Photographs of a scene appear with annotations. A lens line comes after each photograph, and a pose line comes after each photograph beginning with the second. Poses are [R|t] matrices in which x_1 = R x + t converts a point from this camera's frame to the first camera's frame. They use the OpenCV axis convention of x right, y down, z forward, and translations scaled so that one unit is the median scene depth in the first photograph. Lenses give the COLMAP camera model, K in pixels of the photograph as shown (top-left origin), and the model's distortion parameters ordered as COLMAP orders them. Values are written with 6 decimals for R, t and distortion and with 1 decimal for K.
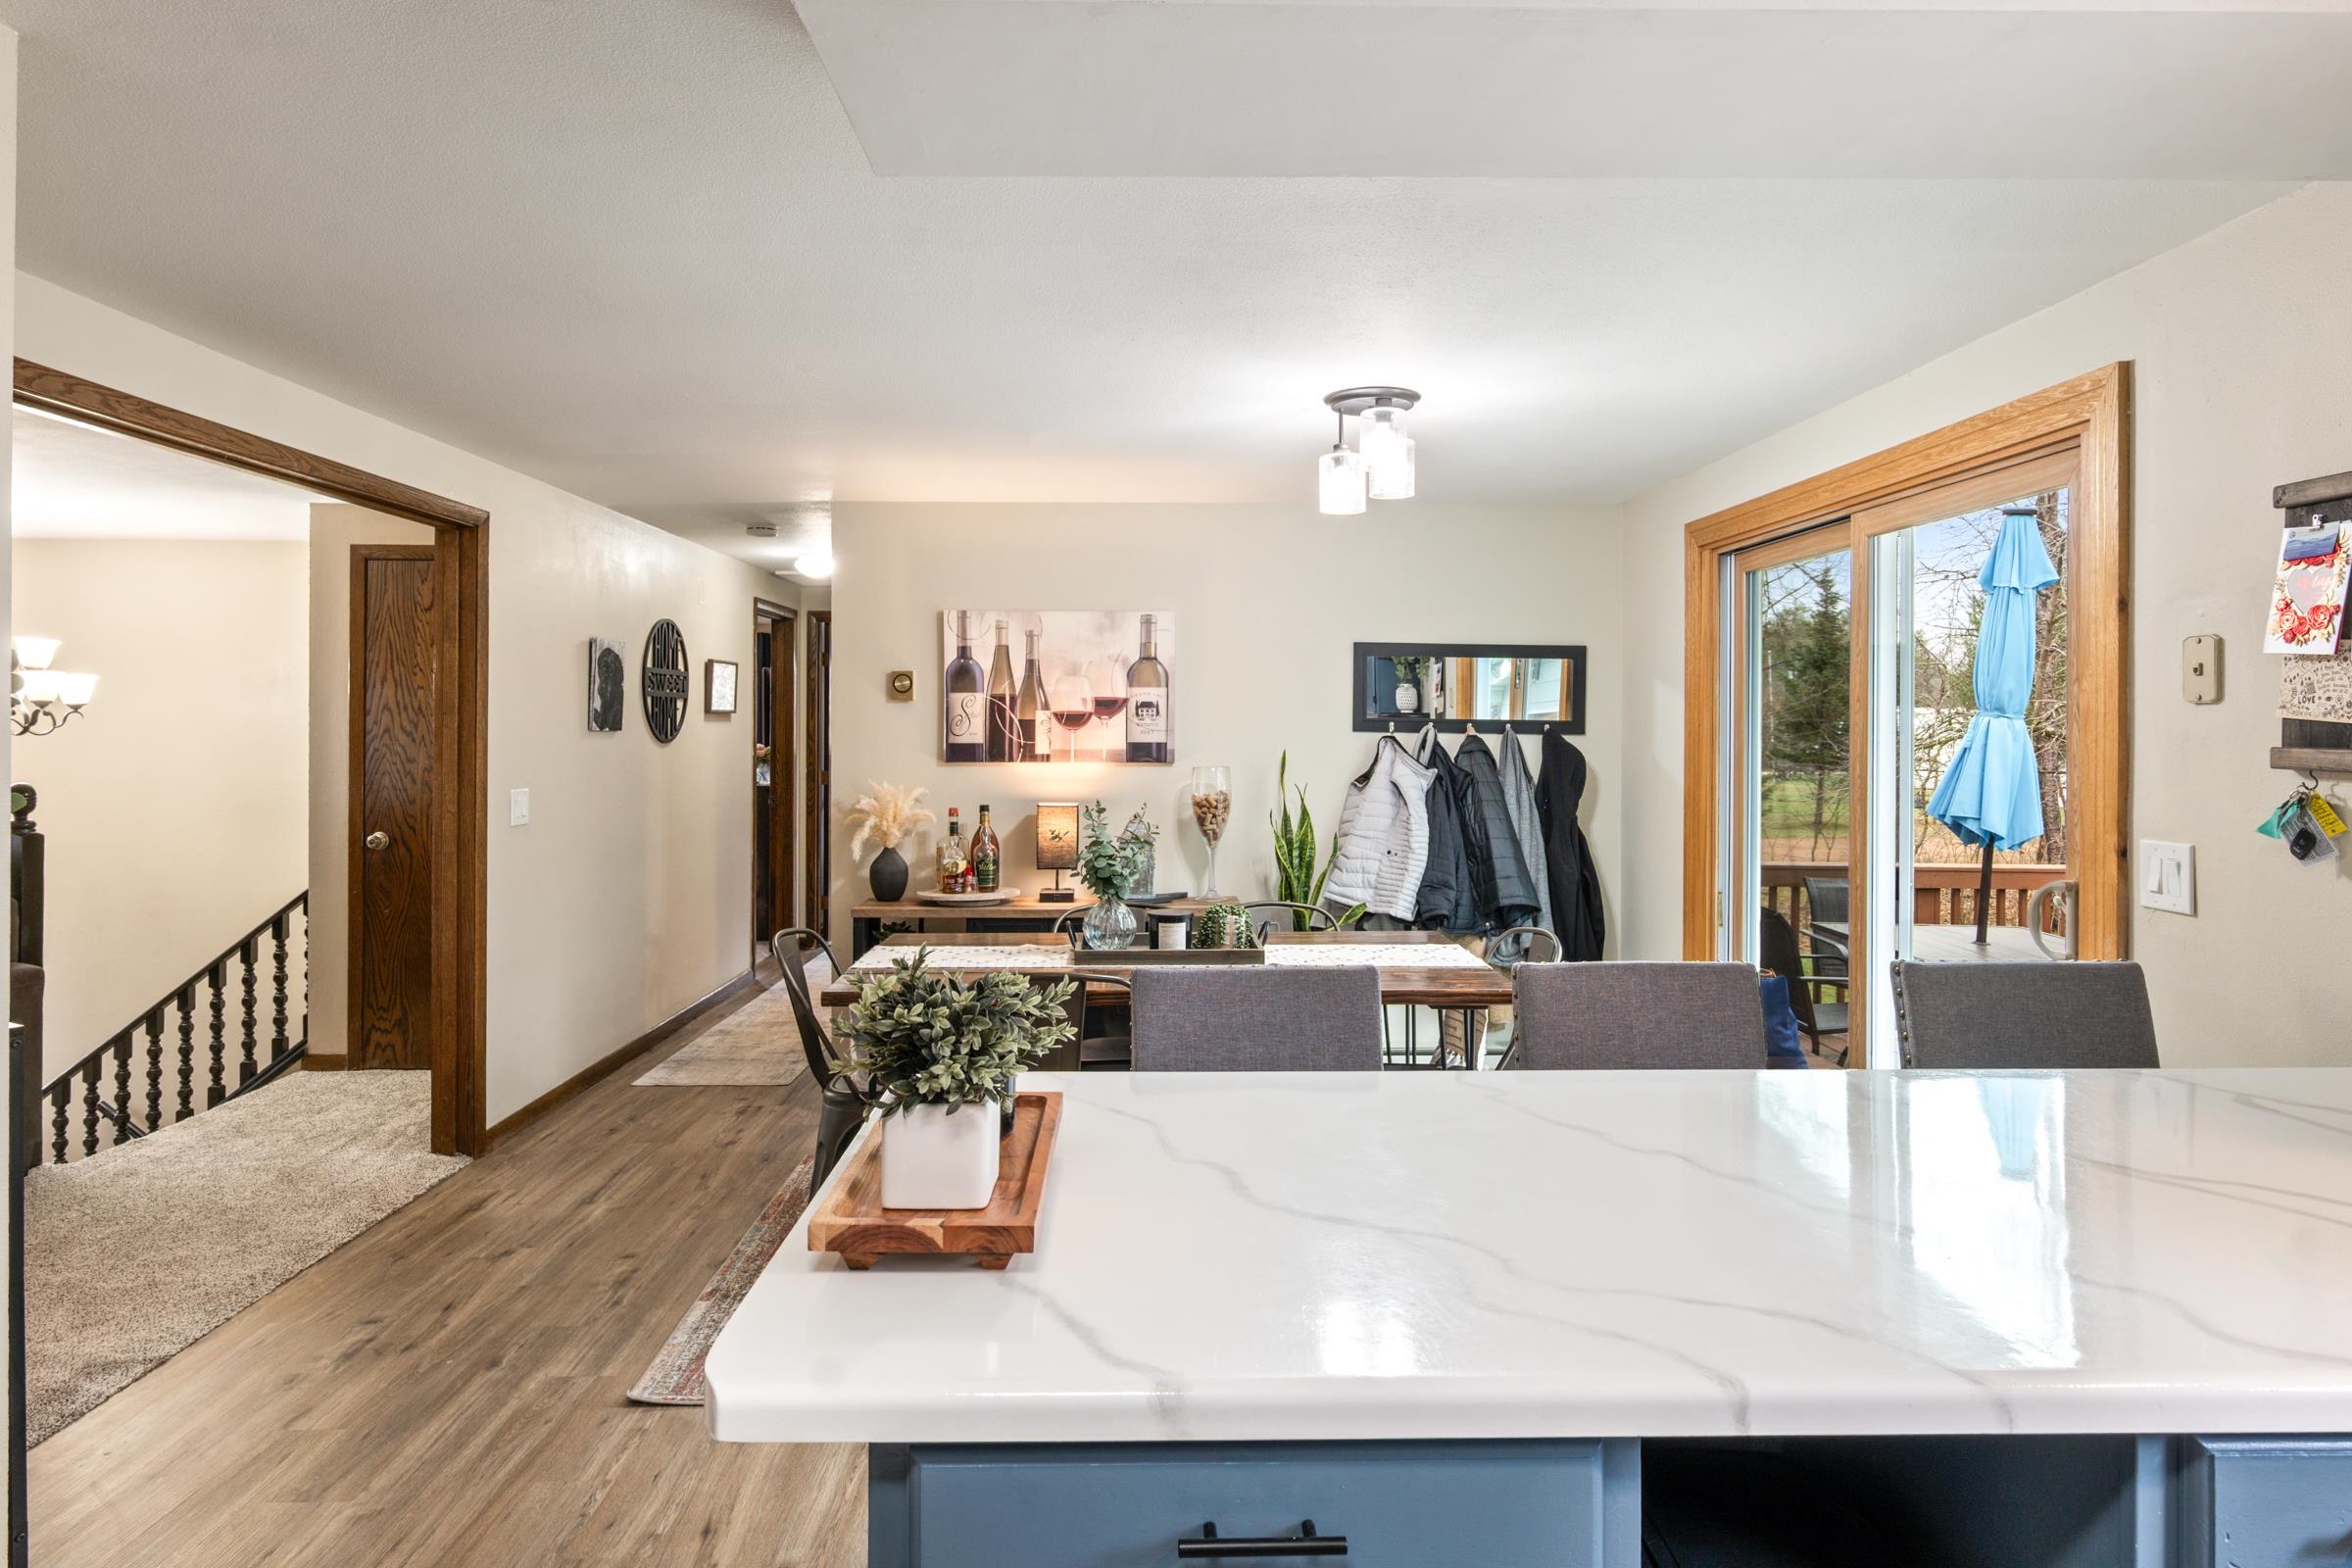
lens RADIAL K [[1333.1, 0, 1166.9], [0, 1333.1, 716.2], [0, 0, 1]] dist [0.002629, 0.000698]
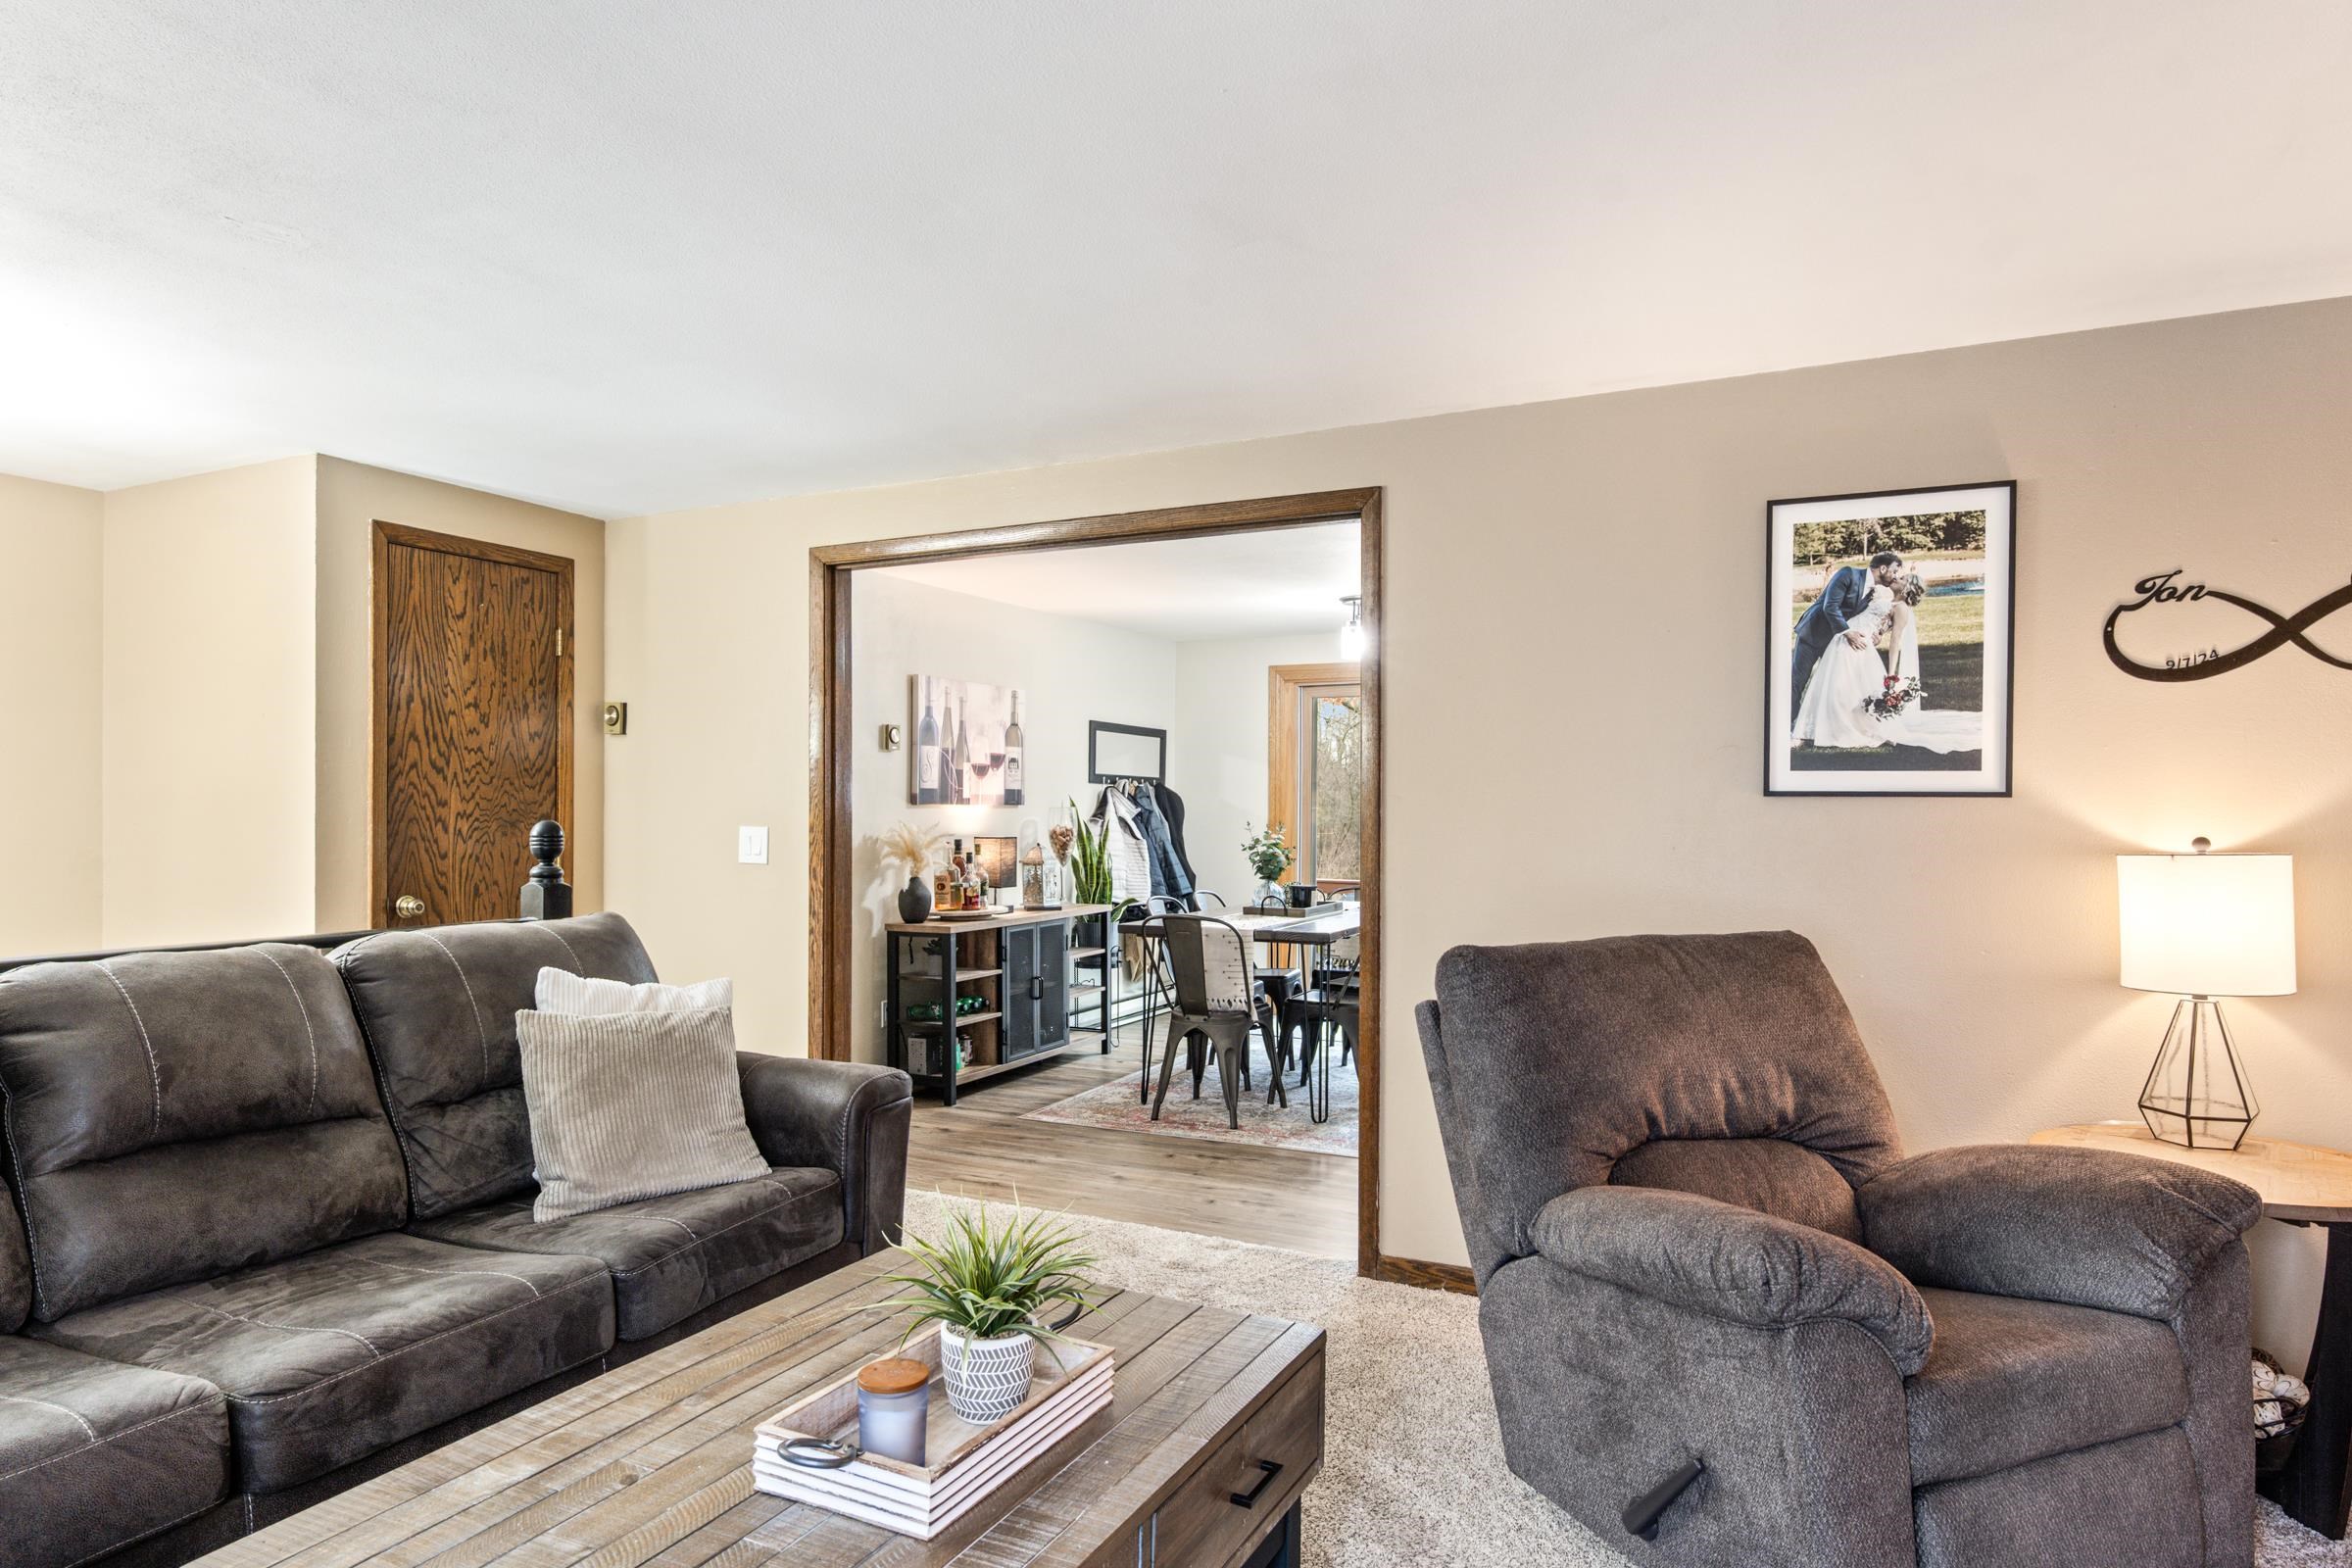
lens RADIAL K [[1381.5, 0, 1173.1], [0, 1381.5, 770.1], [0, 0, 1]] dist [0.000735, 0.000894]
pose [[0.468548, 0.022852, 0.883142, -1.133754], [-0.003422, 0.999705, -0.024052, 0.032796], [-0.883431, 0.008247, 0.468488, 0.232452]]
